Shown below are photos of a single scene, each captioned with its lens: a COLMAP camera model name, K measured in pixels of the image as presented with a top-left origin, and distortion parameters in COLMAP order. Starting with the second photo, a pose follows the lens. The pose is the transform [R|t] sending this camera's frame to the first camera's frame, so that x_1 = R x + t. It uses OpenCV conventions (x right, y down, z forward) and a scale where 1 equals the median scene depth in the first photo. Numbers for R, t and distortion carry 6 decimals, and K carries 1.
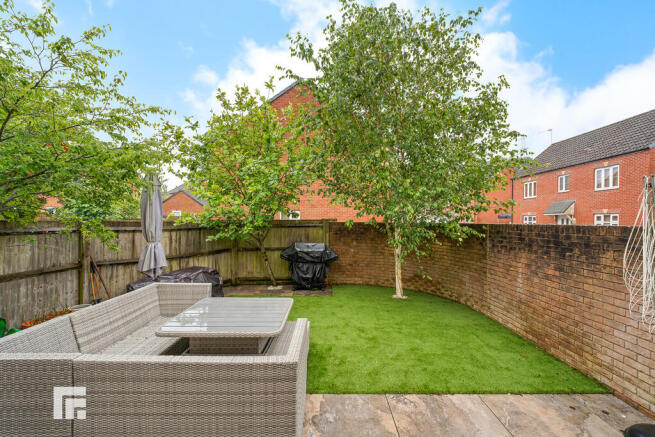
lens RADIAL K [[283.8, 0, 319.6], [0, 283.8, 221.5], [0, 0, 1]] dist [-0.003804, 0.001508]
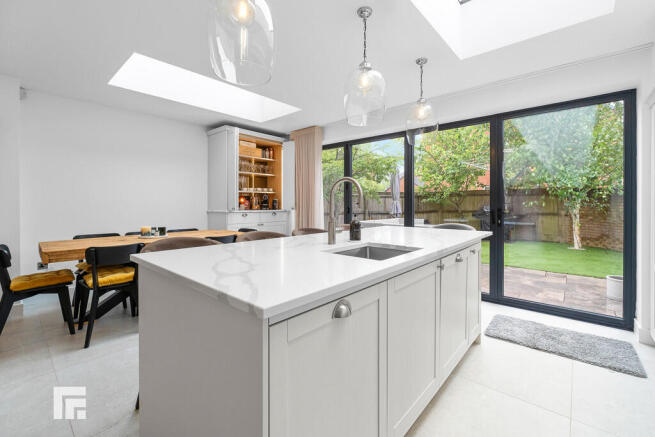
lens RADIAL K [[283.8, 0, 336.5], [0, 283.8, 207.5], [0, 0, 1]] dist [-0.003804, 0.001508]
pose [[0.775831, -0.002049, -0.630937, 0.255073], [0.006254, 0.999971, 0.004443, 0.079823], [0.630909, -0.007393, 0.775821, -0.594040]]
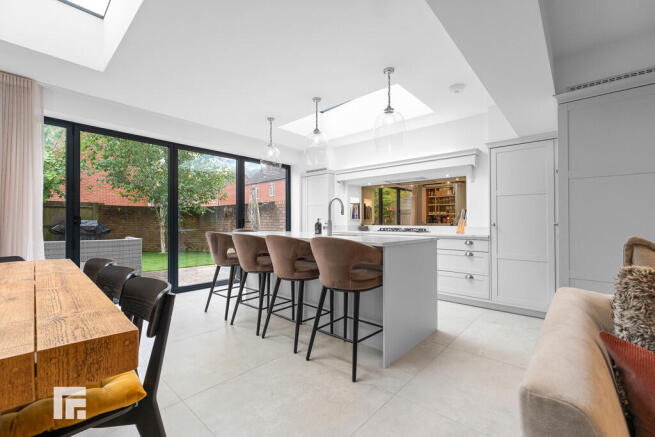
lens RADIAL K [[283.8, 0, 328.1], [0, 283.8, 220.5], [0, 0, 1]] dist [-0.003804, 0.001508]
pose [[0.651572, -0.000157, 0.758587, -0.307025], [0.003046, 0.999992, -0.002409, 0.092446], [-0.758581, 0.003880, 0.651567, -0.693872]]
